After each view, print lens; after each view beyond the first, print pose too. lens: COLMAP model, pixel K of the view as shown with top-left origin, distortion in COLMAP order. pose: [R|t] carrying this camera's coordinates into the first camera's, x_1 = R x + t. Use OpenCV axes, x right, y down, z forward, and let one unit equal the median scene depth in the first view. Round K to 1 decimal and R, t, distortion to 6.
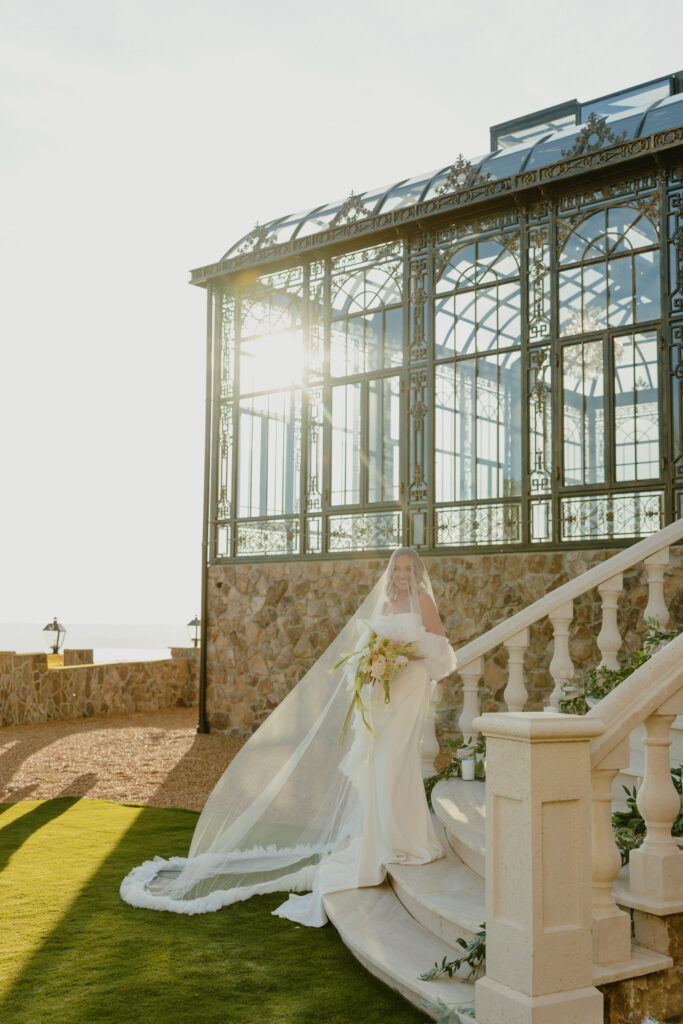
lens RADIAL K [[1094.9, 0, 343.9], [0, 1094.9, 510.8], [0, 0, 1]] dist [0.004670, 0.000000]
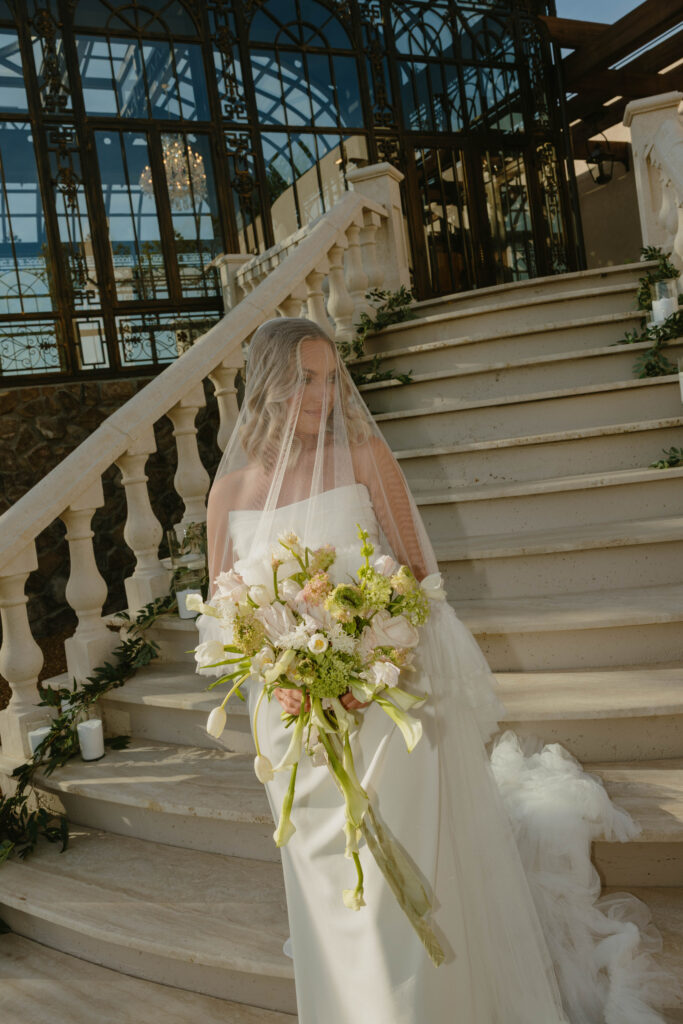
lens RADIAL K [[826.7, 0, 332.8], [0, 826.7, 475.4], [0, 0, 1]] dist [0.000558, -0.010208]
pose [[0.428868, -0.104968, 0.897248, -0.180129], [0.039399, 0.994455, 0.097508, 0.032326], [-0.902507, -0.006467, 0.430626, 0.375899]]
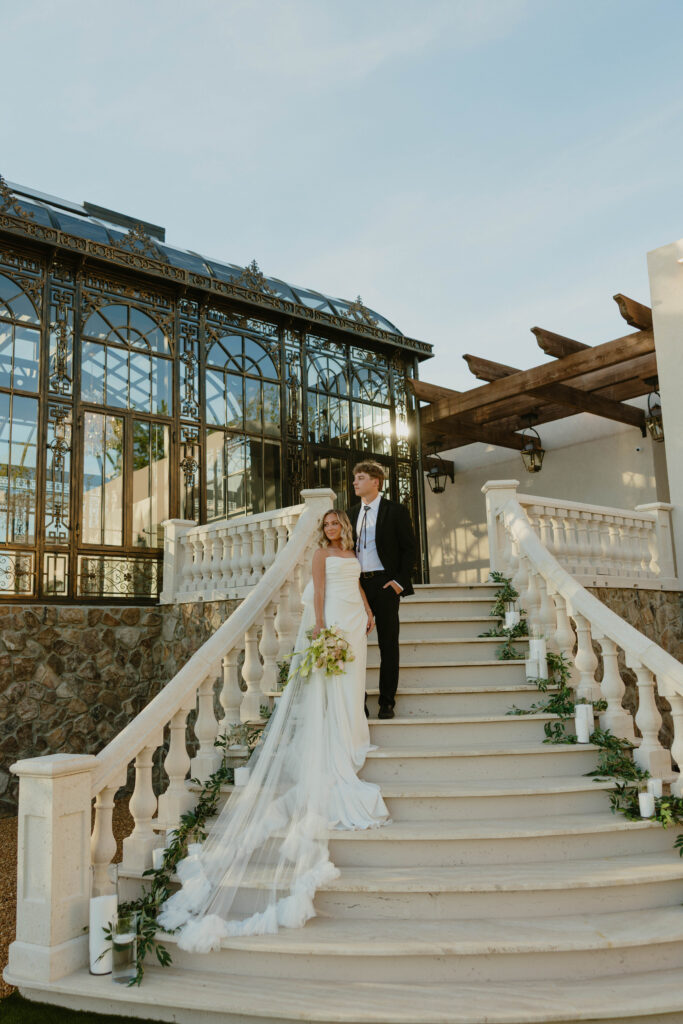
lens RADIAL K [[826.7, 0, 330.8], [0, 826.7, 505.3], [0, 0, 1]] dist [0.000558, -0.010208]
pose [[0.200295, 0.163581, 0.965983, -0.294173], [-0.070681, 0.985806, -0.152282, 0.026768], [-0.977183, -0.037775, 0.209015, 0.391662]]
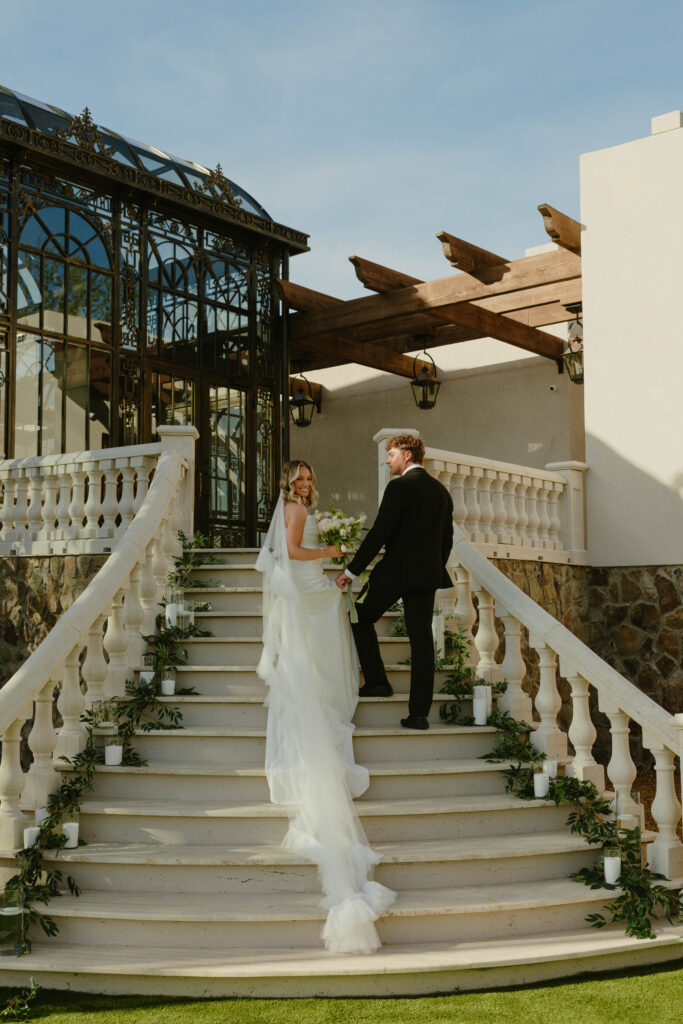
lens RADIAL K [[1155.4, 0, 317.2], [0, 1155.4, 553.5], [0, 0, 1]] dist [-0.011398, 0.000000]
pose [[0.025773, 0.061074, 0.997800, -0.354503], [-0.101954, 0.993088, -0.058152, 0.029316], [-0.994455, -0.100231, 0.031822, 0.406281]]
